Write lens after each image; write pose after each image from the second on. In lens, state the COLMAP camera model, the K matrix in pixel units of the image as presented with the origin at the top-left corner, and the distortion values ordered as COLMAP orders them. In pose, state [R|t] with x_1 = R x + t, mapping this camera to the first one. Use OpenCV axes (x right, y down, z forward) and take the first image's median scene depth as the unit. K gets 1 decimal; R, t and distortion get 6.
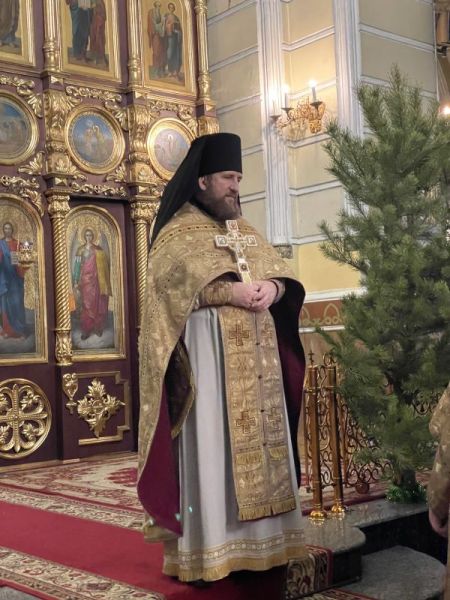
lens RADIAL K [[890.2, 0, 228.9], [0, 890.2, 309.3], [0, 0, 1]] dist [0.196982, -0.370039]
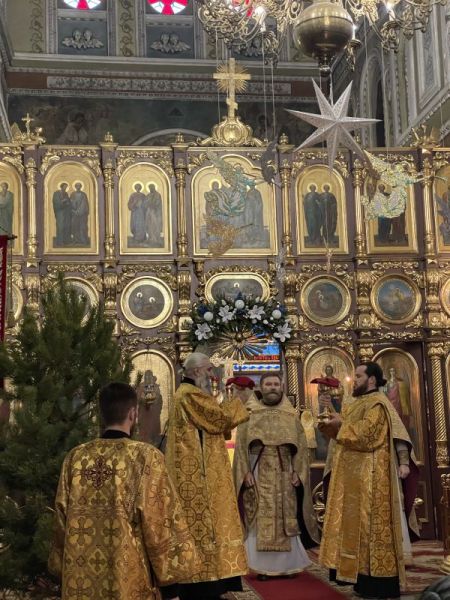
lens RADIAL K [[890.2, 0, 228.9], [0, 890.2, 309.3], [0, 0, 1]] dist [0.196982, -0.370039]
pose [[0.839884, -0.061839, -0.539232, 0.354935], [0.016381, 0.995924, -0.088697, -0.057336], [0.542519, 0.065662, 0.837473, -0.250014]]
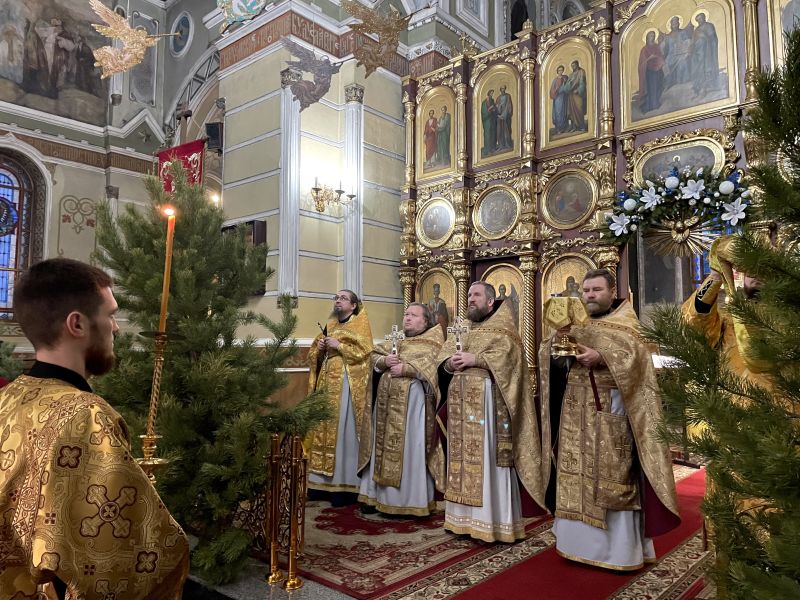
lens RADIAL K [[603.5, 0, 404.4], [0, 603.5, 292.4], [0, 0, 1]] dist [0.099212, -0.125998]
pose [[0.144552, -0.047671, -0.988348, 0.284643], [0.030286, 0.998584, -0.043735, -0.039673], [0.989034, -0.023611, 0.145791, 0.435624]]
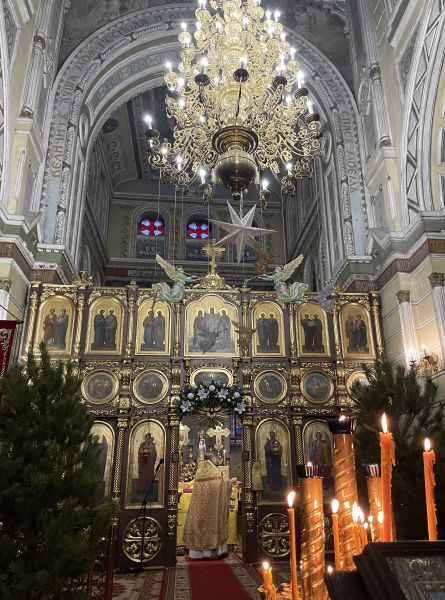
lens RADIAL K [[482.6, 0, 244.6], [0, 482.6, 315.1], [0, 0, 1]] dist [0.111481, -0.159903]
pose [[0.835327, -0.164012, -0.524717, 0.310904], [0.005482, 0.956898, -0.290373, -0.025466], [0.549726, 0.239680, 0.800222, -0.008257]]
